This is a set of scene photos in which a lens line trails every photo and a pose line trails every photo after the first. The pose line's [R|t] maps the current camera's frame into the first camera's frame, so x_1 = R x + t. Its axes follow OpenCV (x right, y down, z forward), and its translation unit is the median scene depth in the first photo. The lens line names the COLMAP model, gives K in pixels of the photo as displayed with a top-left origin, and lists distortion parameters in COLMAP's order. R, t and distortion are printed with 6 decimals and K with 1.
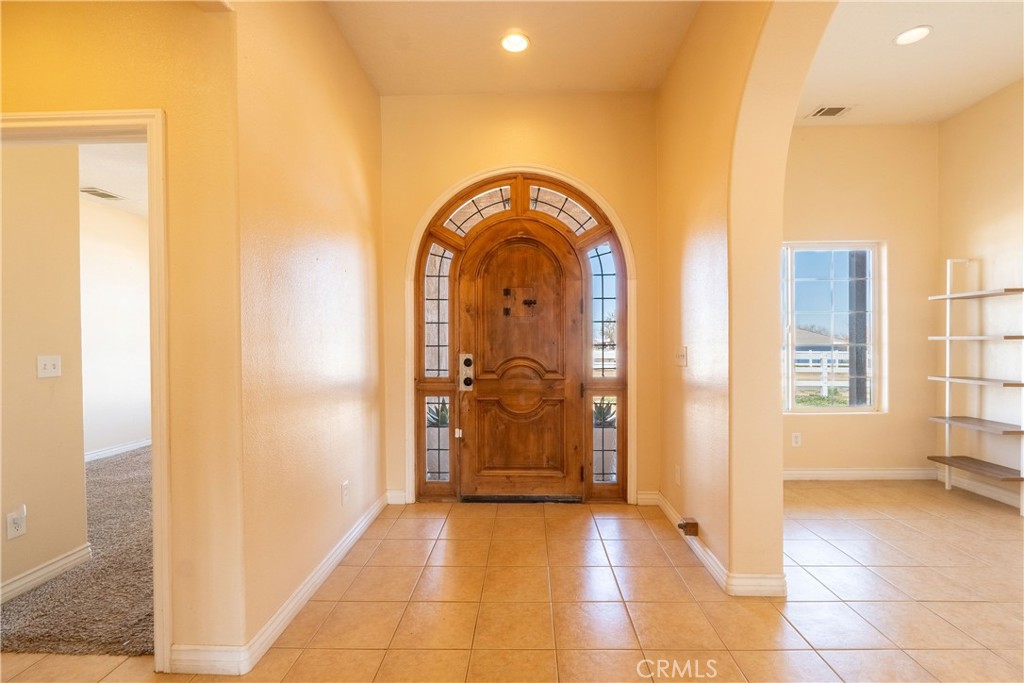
lens RADIAL K [[467.0, 0, 515.9], [0, 467.0, 345.5], [0, 0, 1]] dist [-0.003484, -0.000722]
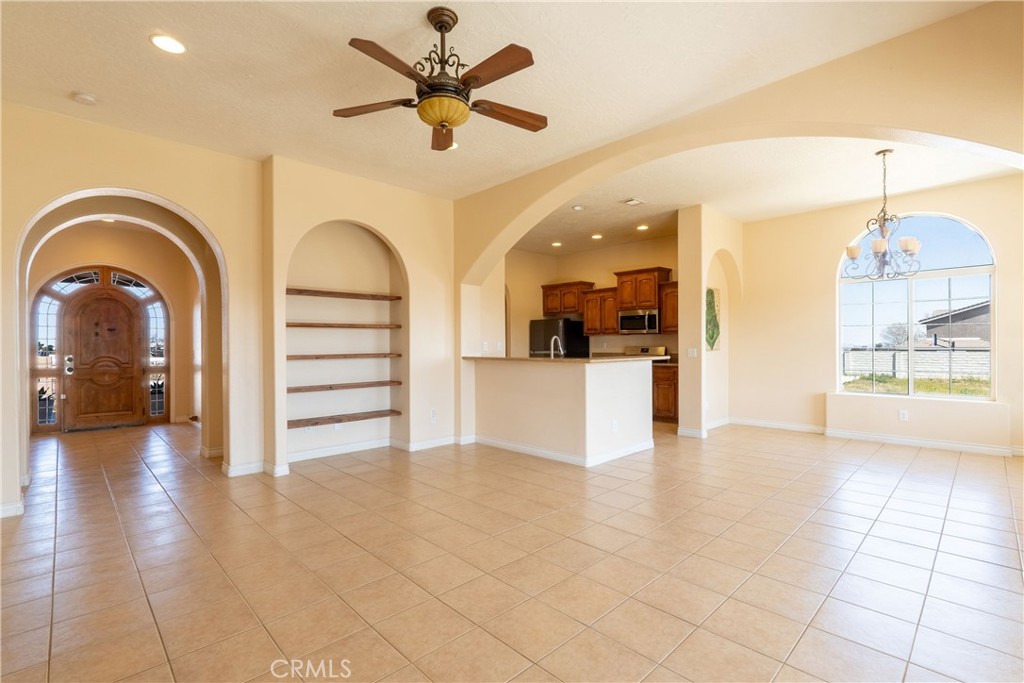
lens RADIAL K [[467.0, 0, 514.0], [0, 467.0, 345.5], [0, 0, 1]] dist [-0.003484, -0.000722]
pose [[0.680552, 0.002872, 0.732694, -0.262855], [0.004950, 0.999951, -0.008518, 0.002776], [-0.732683, 0.009423, 0.680504, -1.659432]]
